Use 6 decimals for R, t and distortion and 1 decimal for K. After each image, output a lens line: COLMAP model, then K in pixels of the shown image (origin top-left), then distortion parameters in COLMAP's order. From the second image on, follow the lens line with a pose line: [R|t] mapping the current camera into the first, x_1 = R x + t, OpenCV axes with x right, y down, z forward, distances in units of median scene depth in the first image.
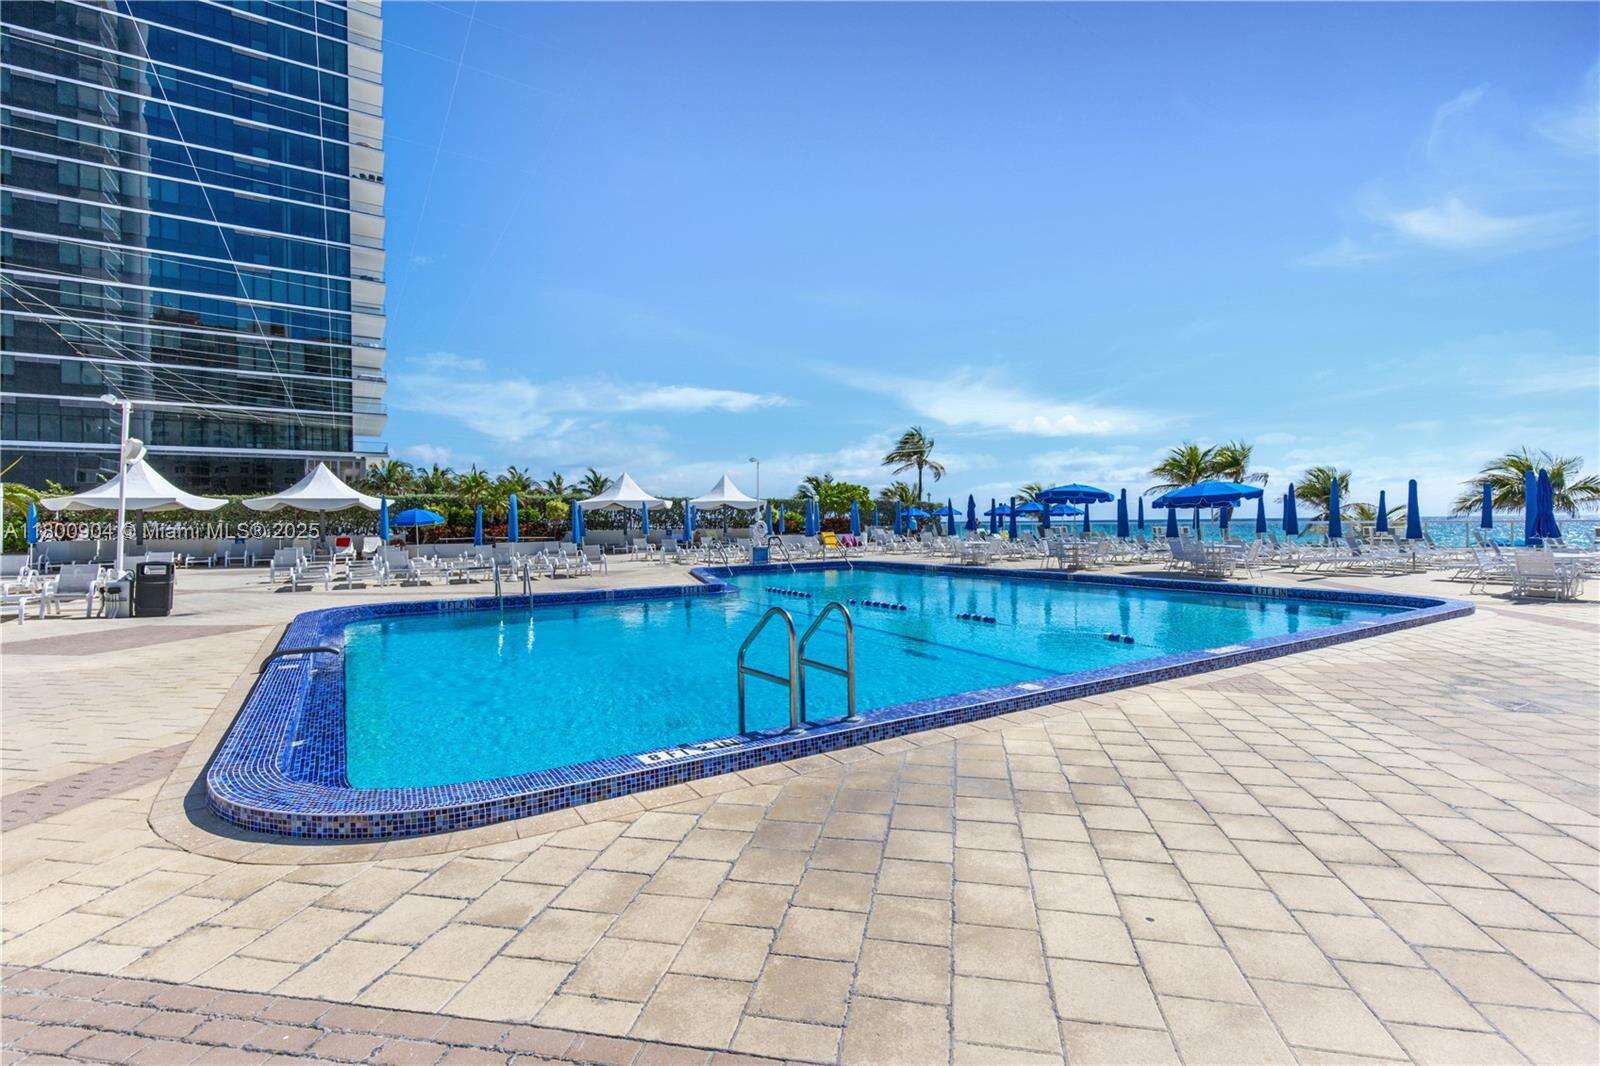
lens RADIAL K [[715.3, 0, 774.2], [0, 715.3, 535.2], [0, 0, 1]] dist [-0.002250, -0.000344]
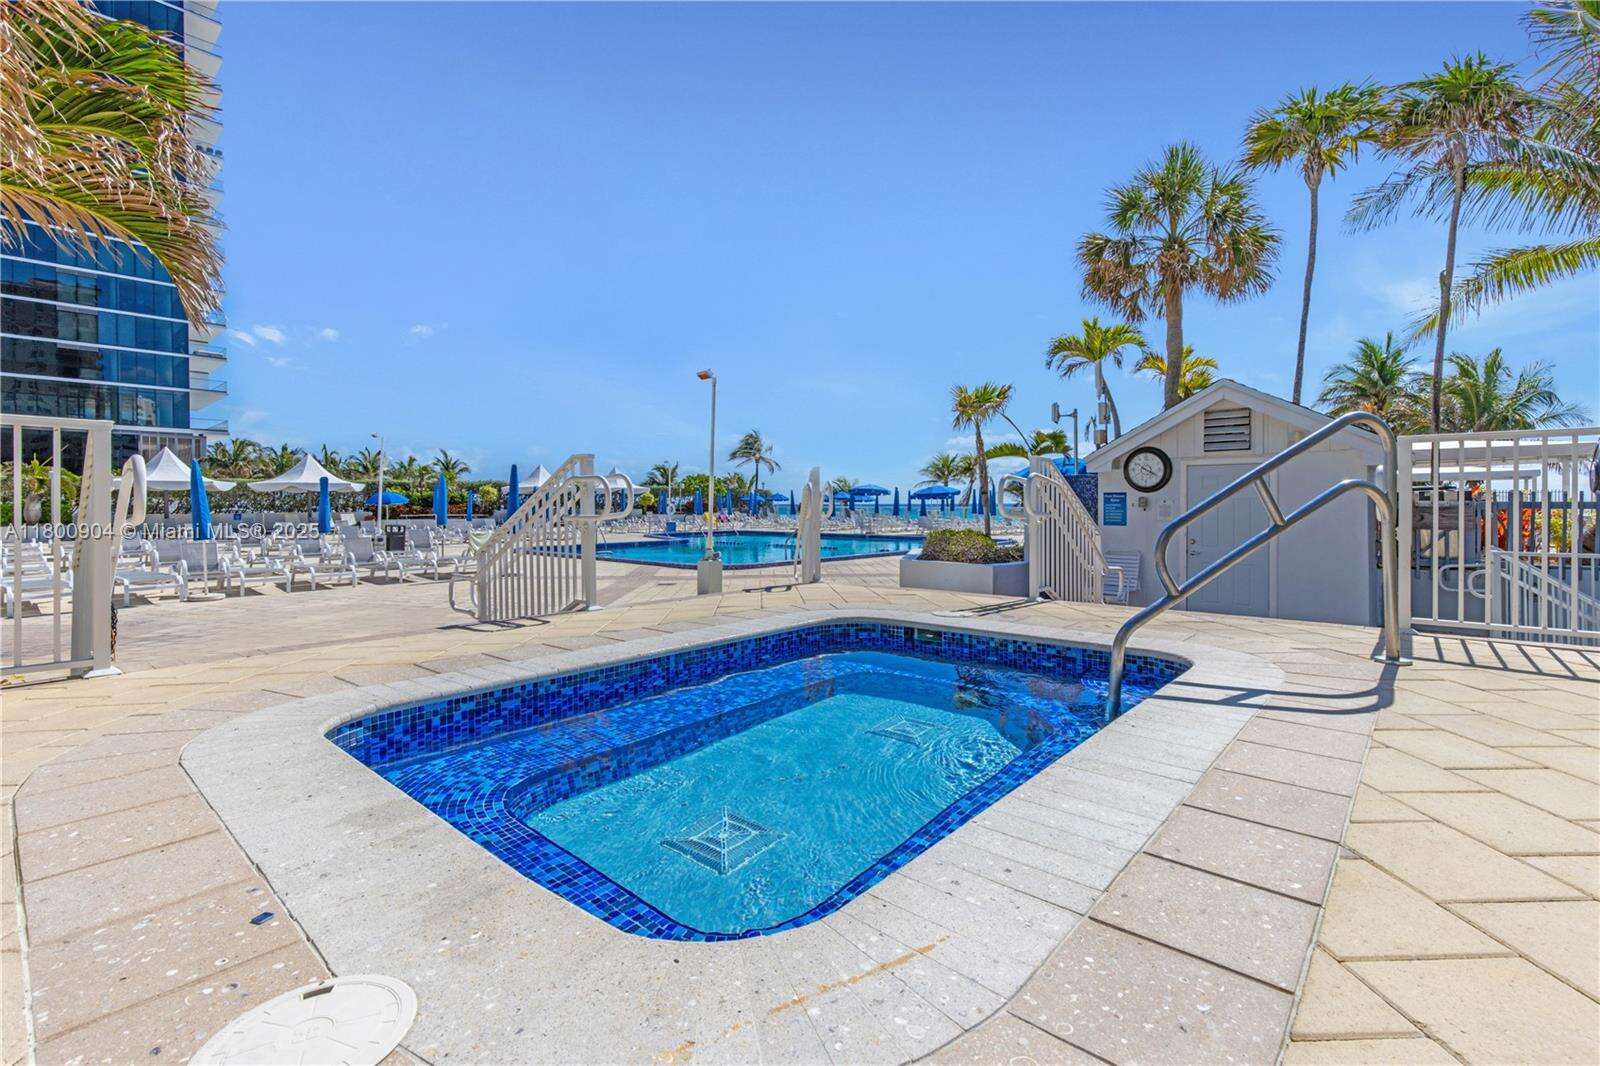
lens RADIAL K [[715.3, 0, 774.2], [0, 715.3, 535.2], [0, 0, 1]] dist [-0.002250, -0.000344]
pose [[0.964461, -0.002182, 0.264217, -0.133100], [-0.004350, 0.999699, 0.024134, 0.005901], [-0.264190, -0.024426, 0.964161, -0.310246]]
